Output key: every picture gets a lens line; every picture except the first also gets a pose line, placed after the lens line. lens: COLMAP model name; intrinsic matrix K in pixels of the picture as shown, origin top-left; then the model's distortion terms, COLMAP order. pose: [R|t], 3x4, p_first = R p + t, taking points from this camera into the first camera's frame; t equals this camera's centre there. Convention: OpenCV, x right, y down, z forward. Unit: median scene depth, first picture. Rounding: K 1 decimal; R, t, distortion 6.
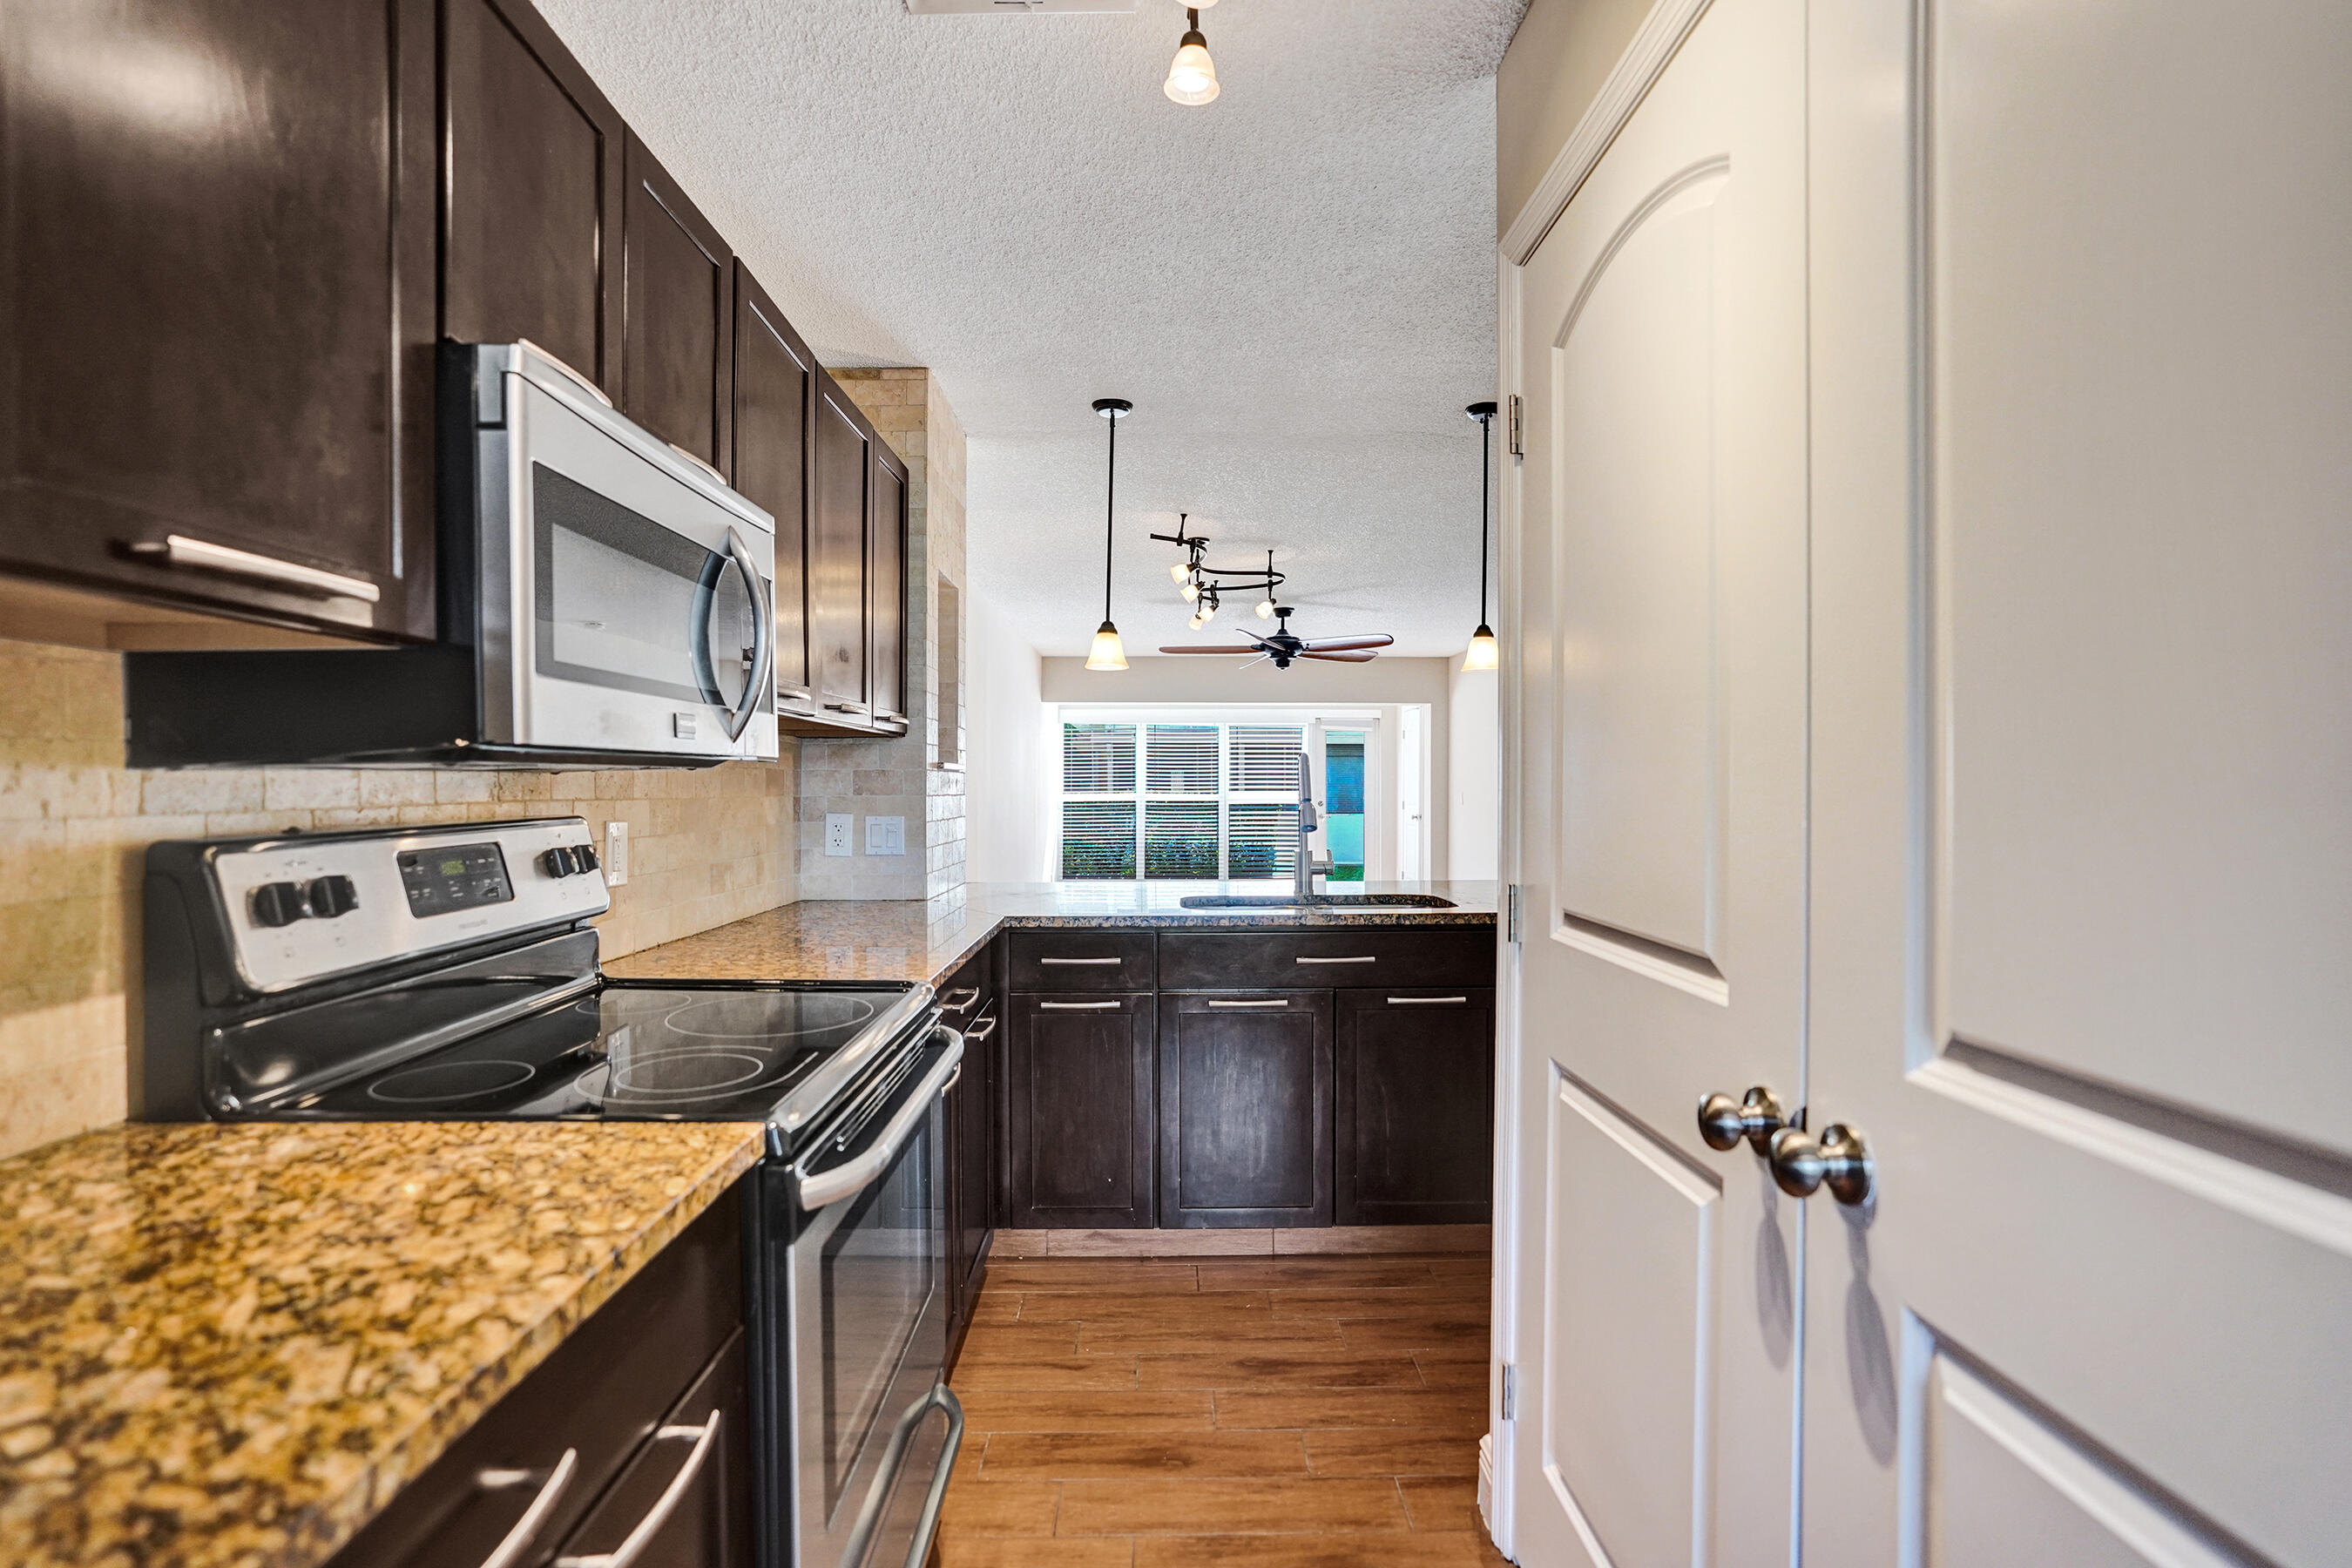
lens RADIAL K [[1101.5, 0, 1178.1], [0, 1101.5, 795.6], [0, 0, 1]] dist [-0.051995, 0.025831]
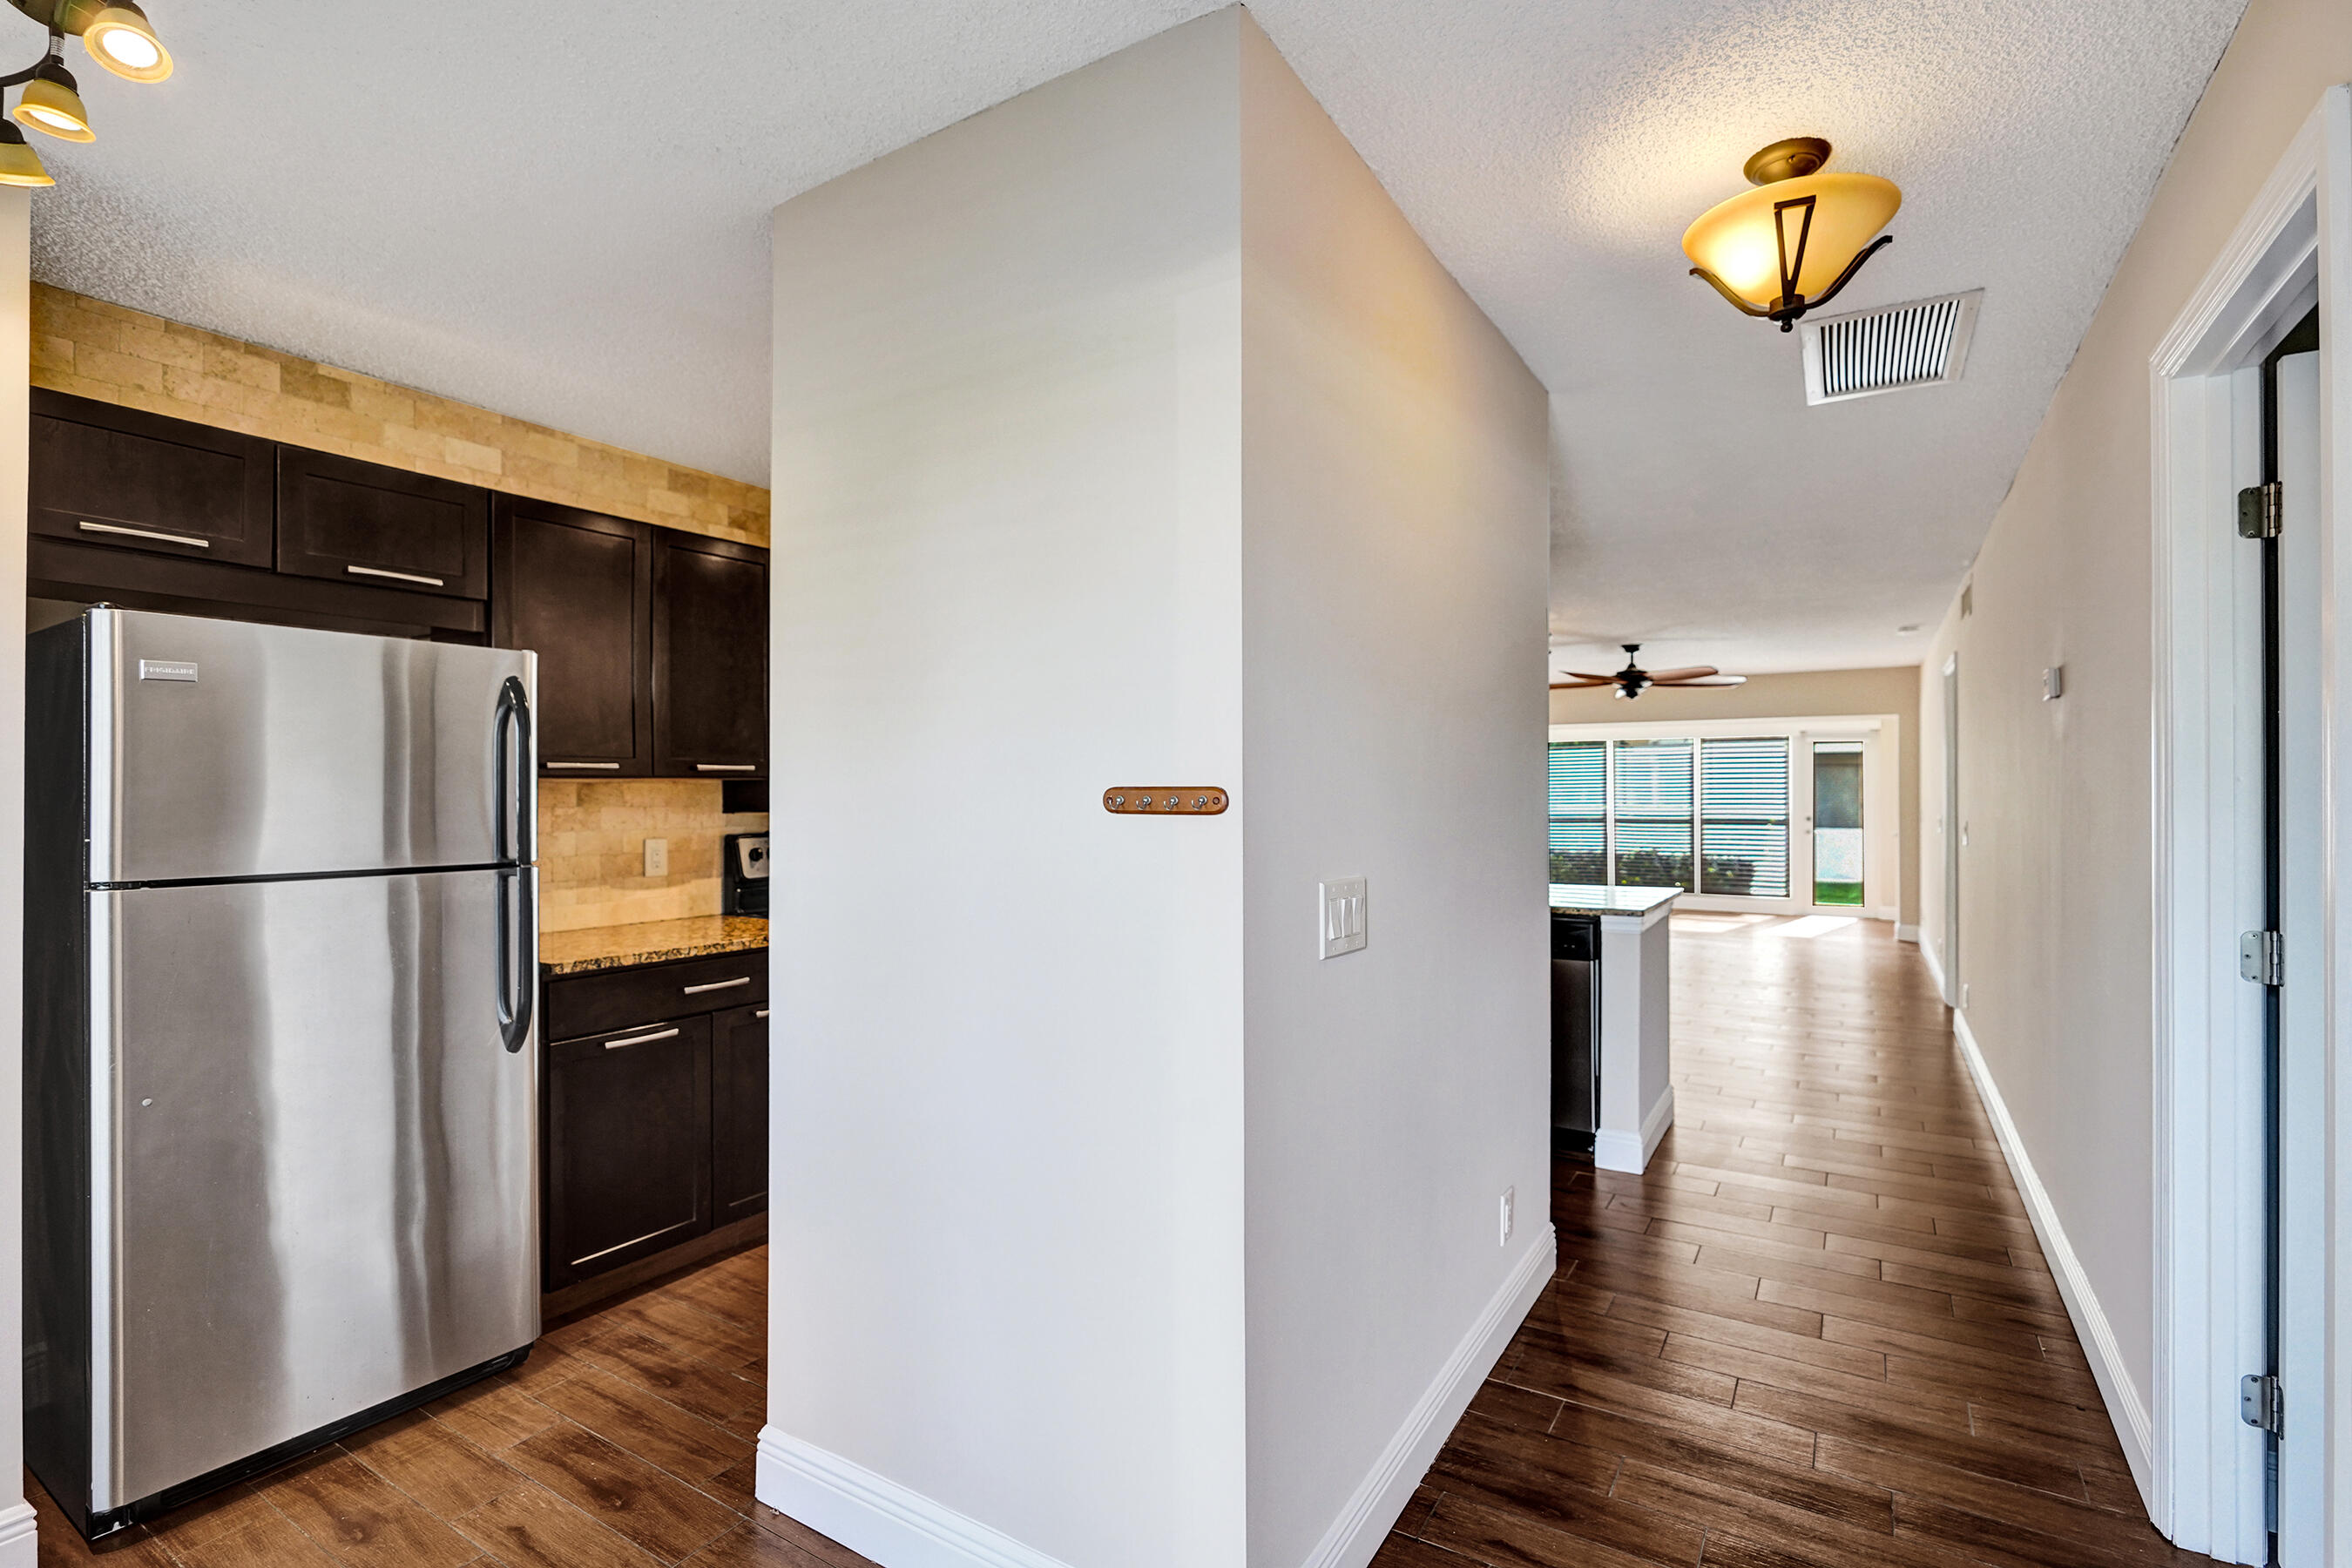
lens RADIAL K [[1086.8, 0, 1176.0], [0, 1086.8, 784.0], [0, 0, 1]] dist [-0.002345, -0.000074]
pose [[0.834679, -0.003340, -0.550726, 0.798260], [-0.005680, 0.999876, -0.014672, -0.028507], [0.550707, 0.015375, 0.834557, -0.413570]]
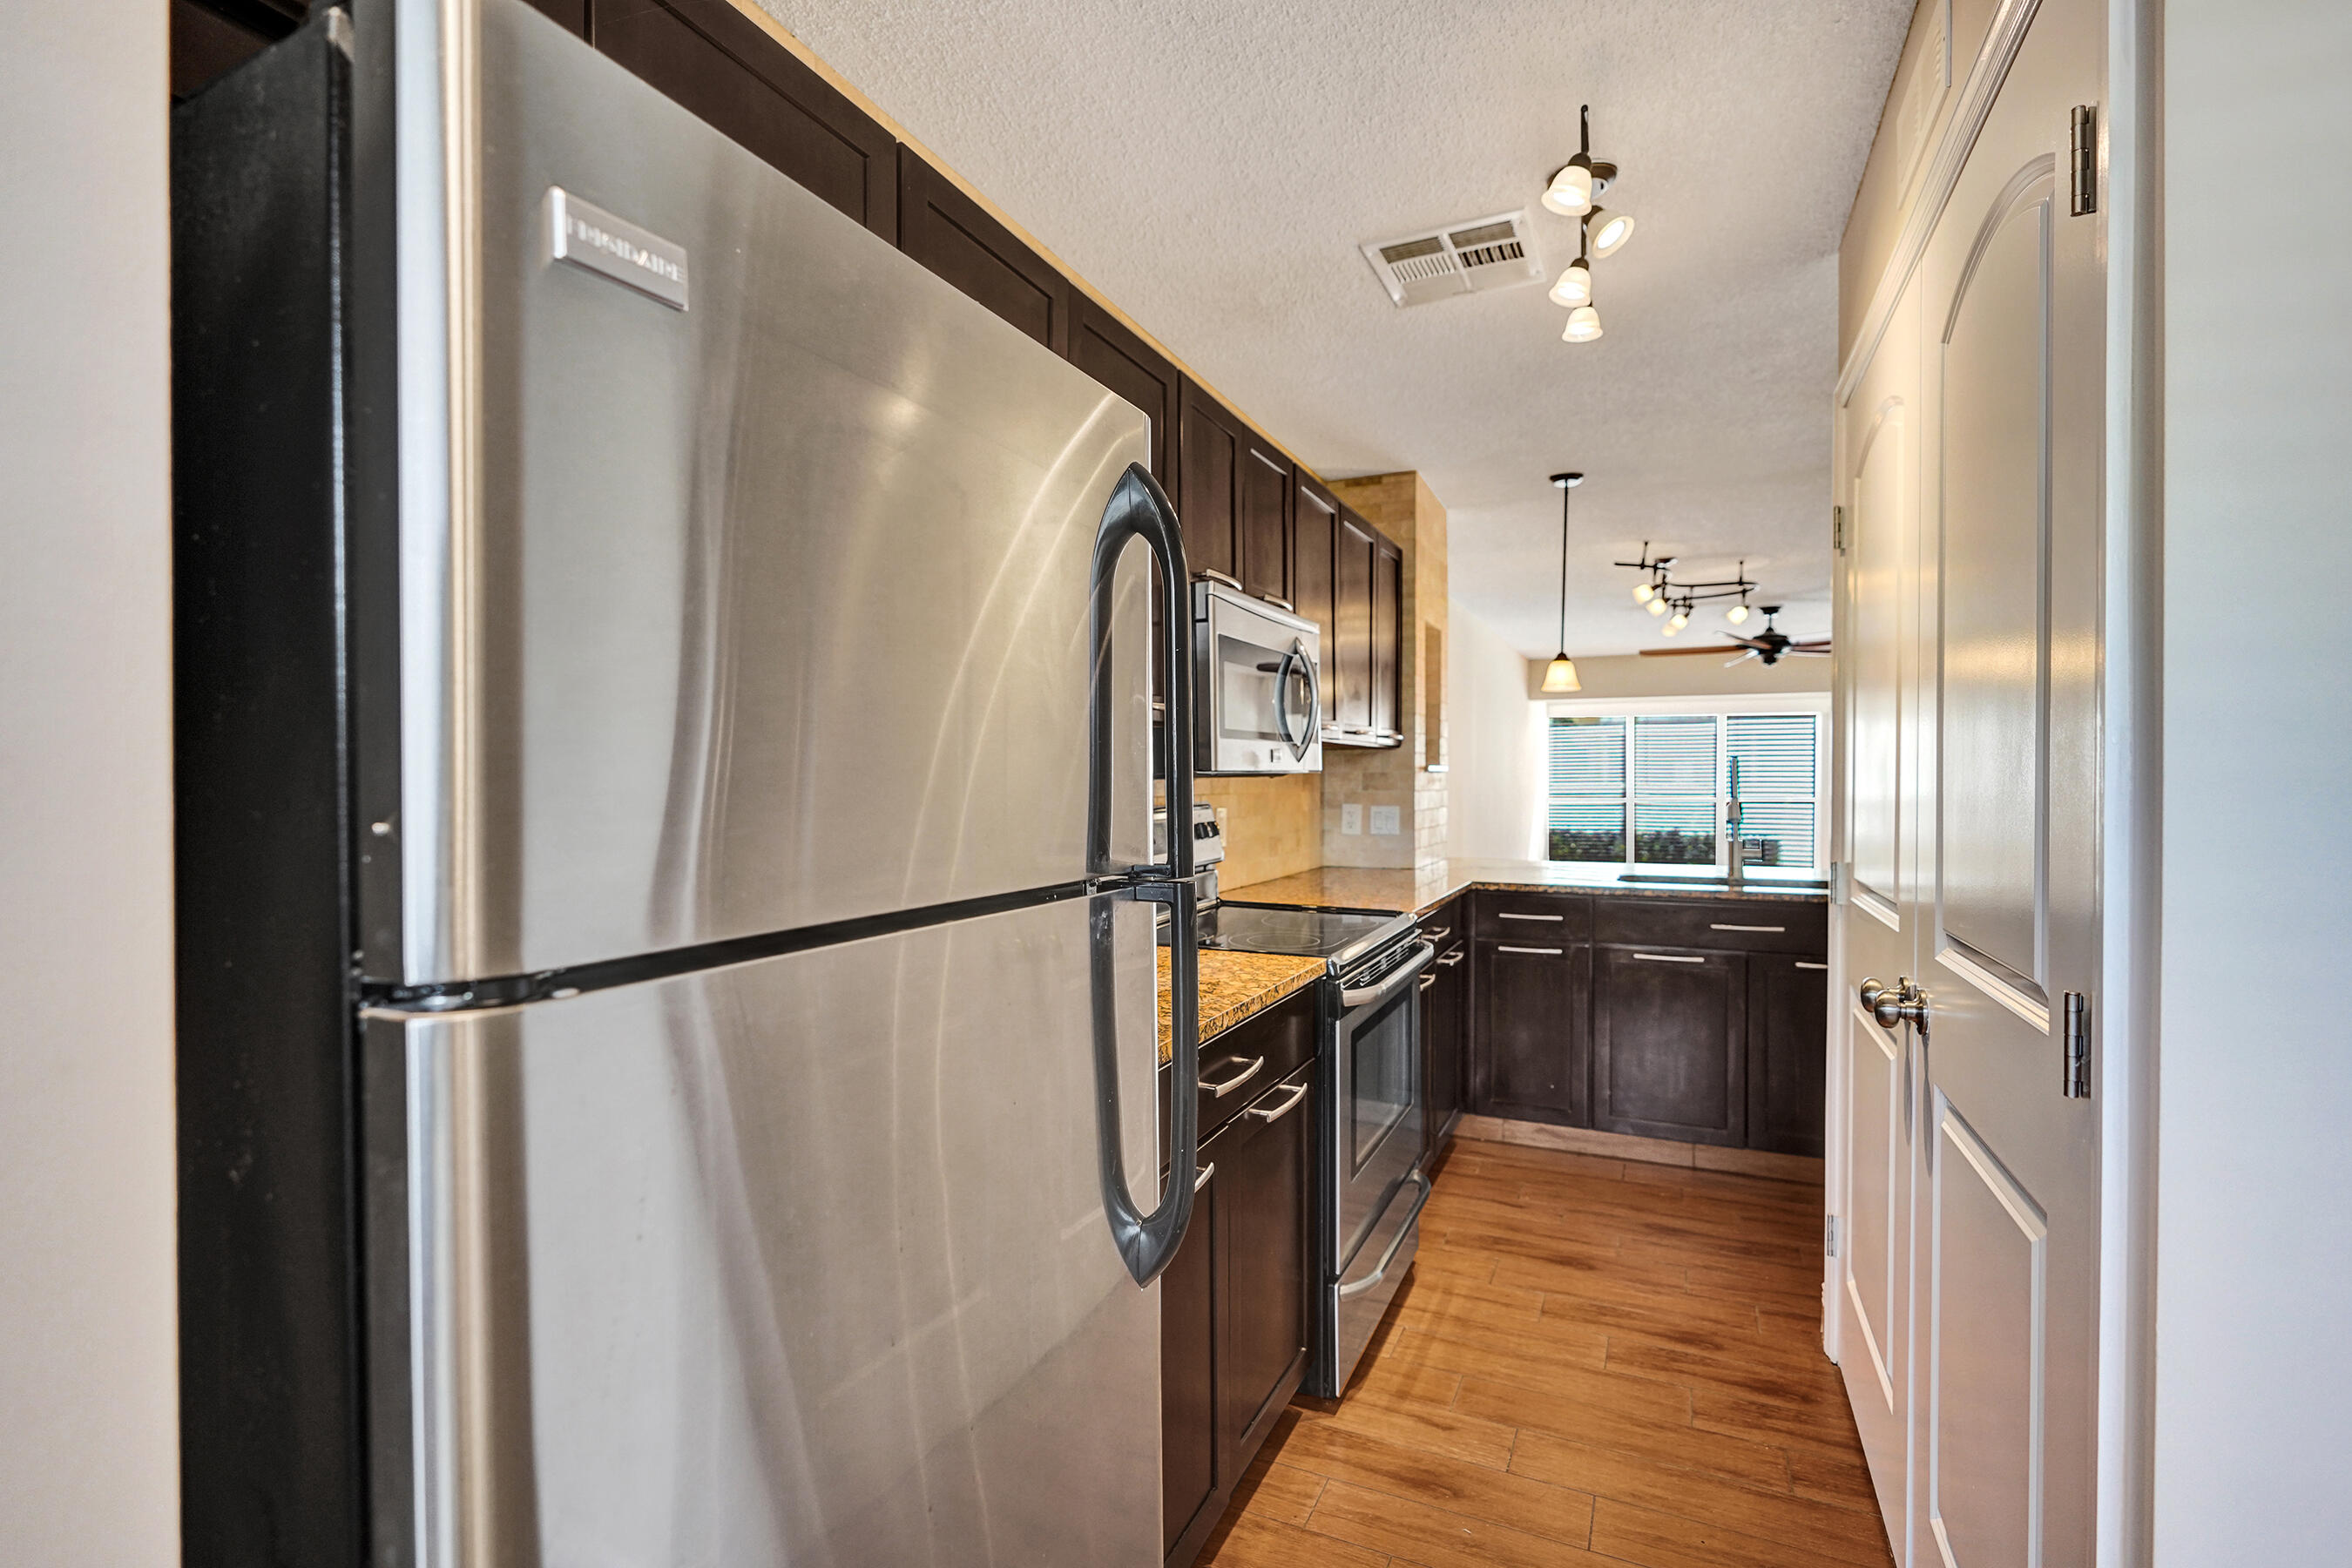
lens RADIAL K [[1076.4, 0, 1171.7], [0, 1076.4, 787.0], [0, 0, 1]] dist [-0.001946, -0.000055]
pose [[0.898193, 0.004901, -0.439575, 0.092000], [-0.003981, 0.999988, 0.003014, -0.008715], [0.439584, -0.000957, 0.898201, -0.352643]]
